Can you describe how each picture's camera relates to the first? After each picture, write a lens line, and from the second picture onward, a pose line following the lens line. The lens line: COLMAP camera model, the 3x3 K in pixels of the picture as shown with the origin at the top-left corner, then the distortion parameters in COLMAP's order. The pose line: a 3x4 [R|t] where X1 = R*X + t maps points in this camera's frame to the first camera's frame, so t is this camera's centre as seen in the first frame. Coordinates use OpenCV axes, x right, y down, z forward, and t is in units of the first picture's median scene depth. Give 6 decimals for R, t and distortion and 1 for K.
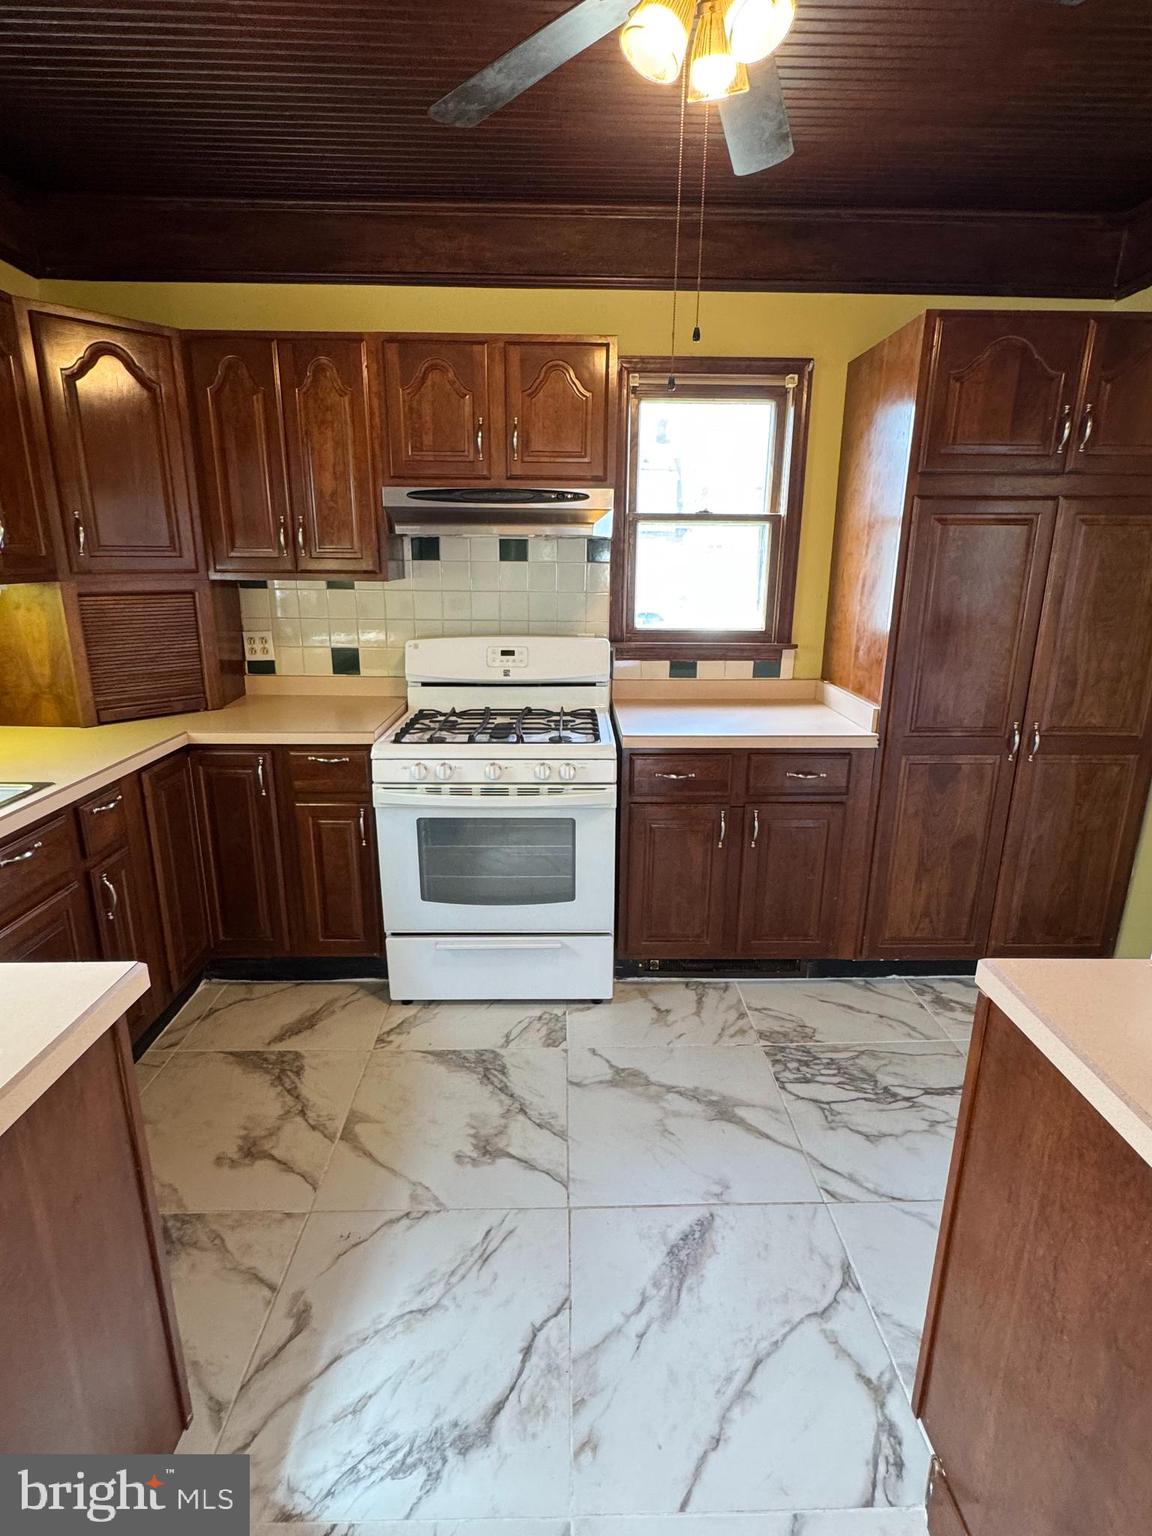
lens RADIAL K [[762.1, 0, 570.6], [0, 762.1, 762.3], [0, 0, 1]] dist [-0.000641, -0.000063]
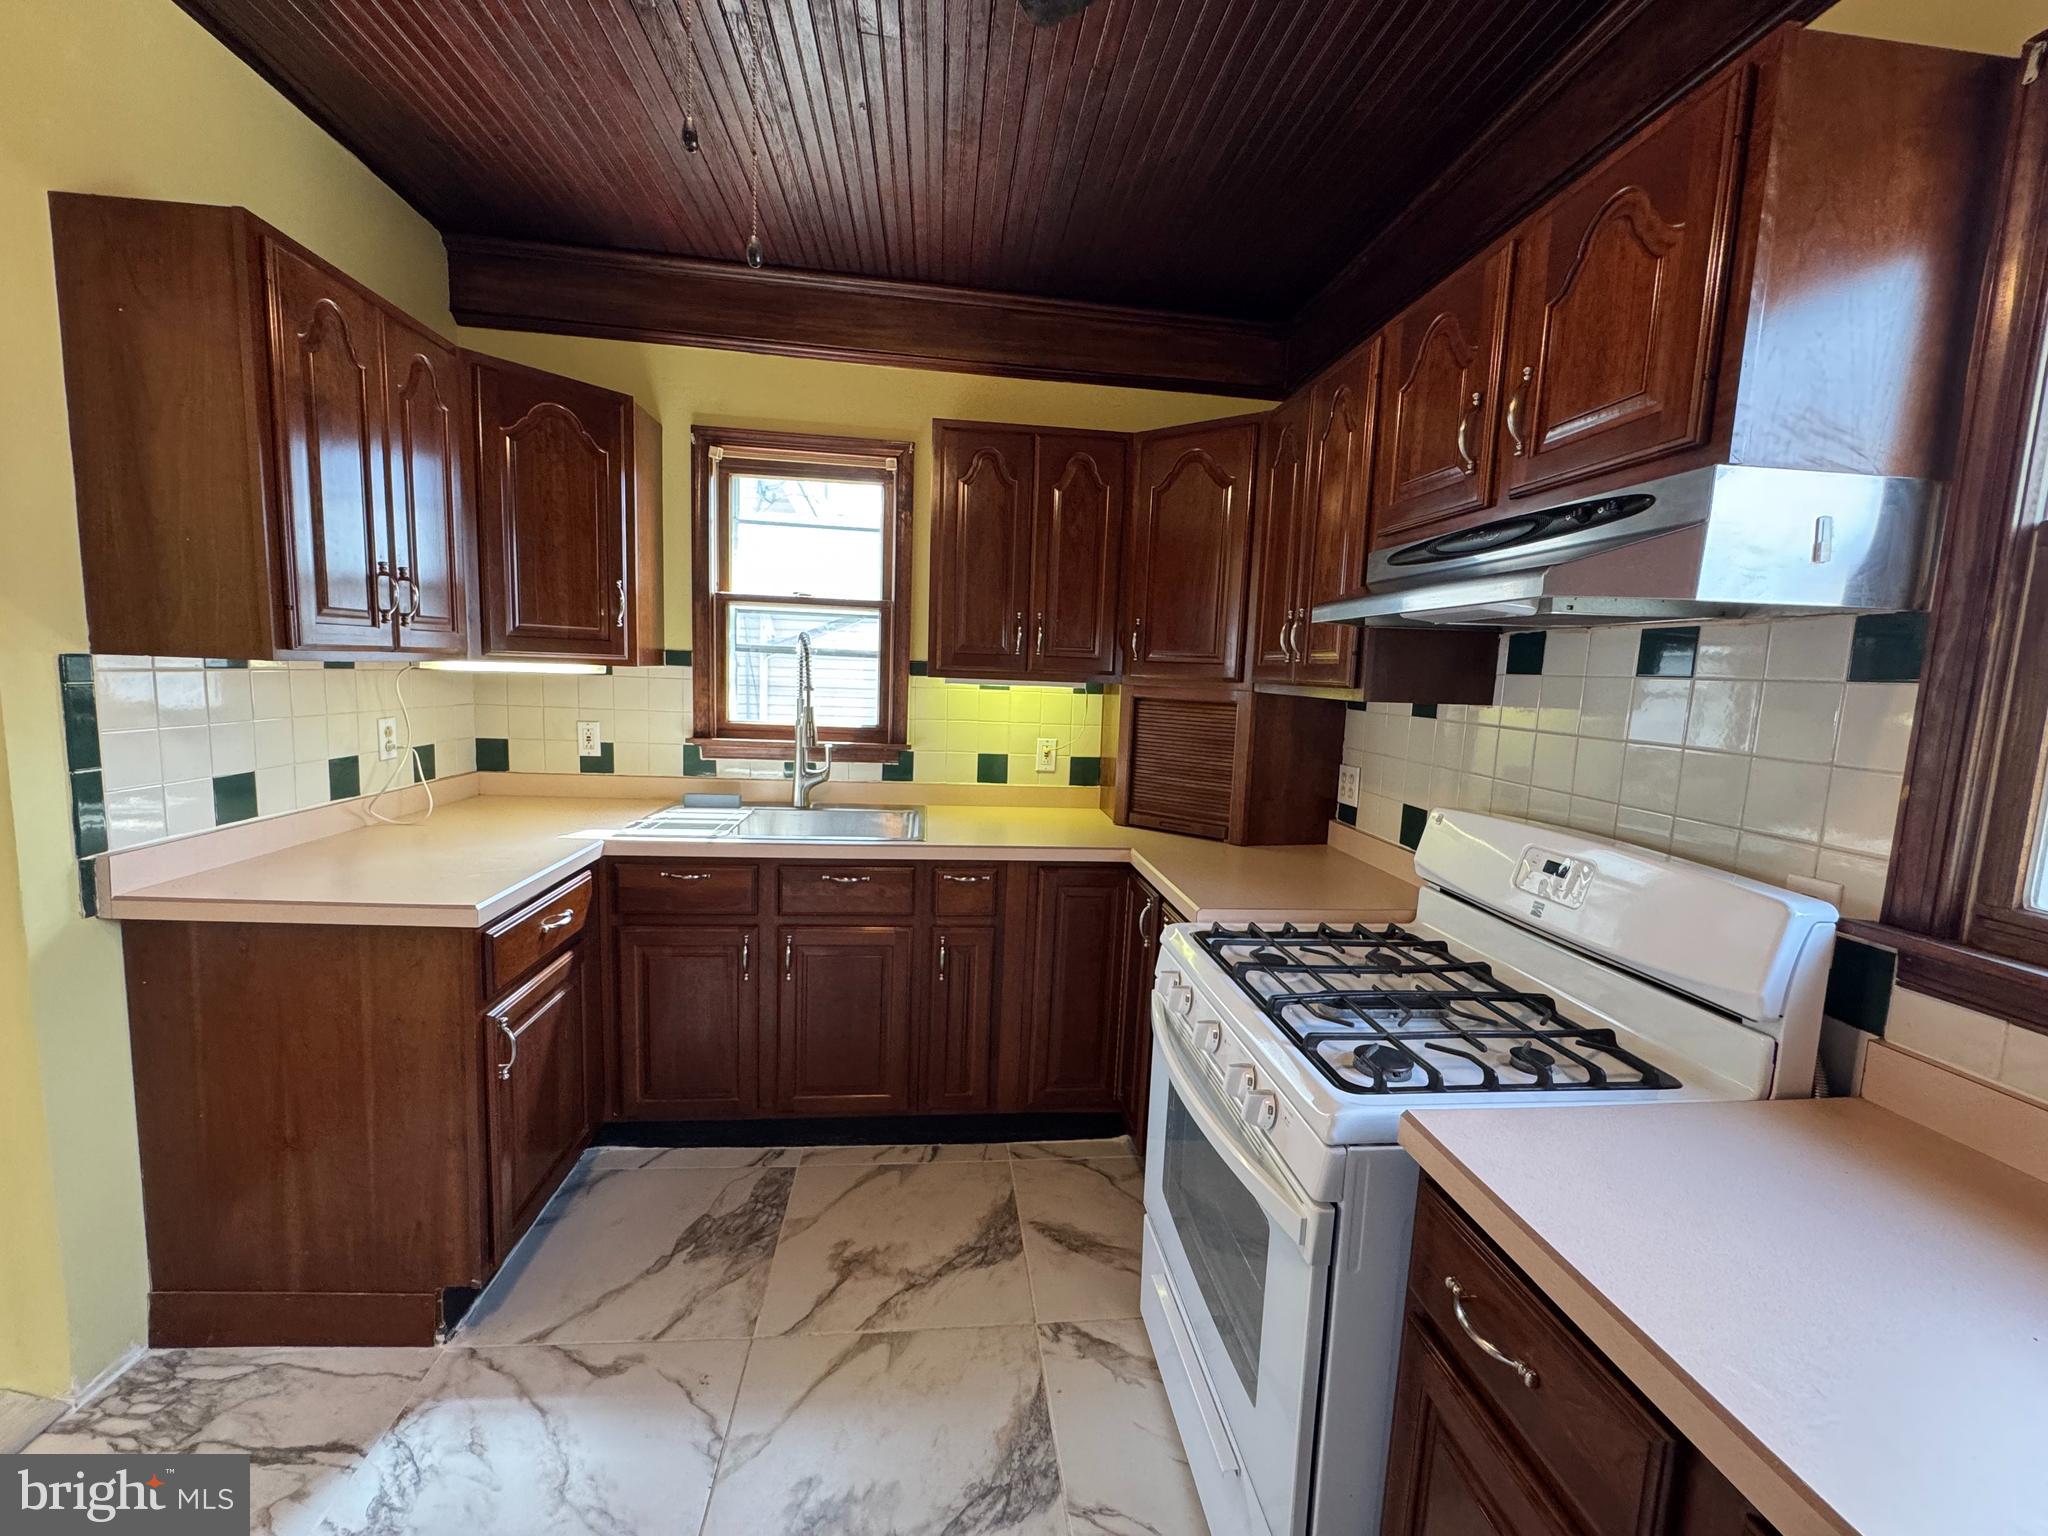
lens RADIAL K [[813.9, 0, 1019.8], [0, 813.9, 767.1], [0, 0, 1]] dist [-0.003021, 0.000578]
pose [[0.100331, 0.118842, -0.987831, 0.426196], [-0.293705, 0.952135, 0.084717, -0.178053], [0.950616, 0.281631, 0.130433, 0.735222]]
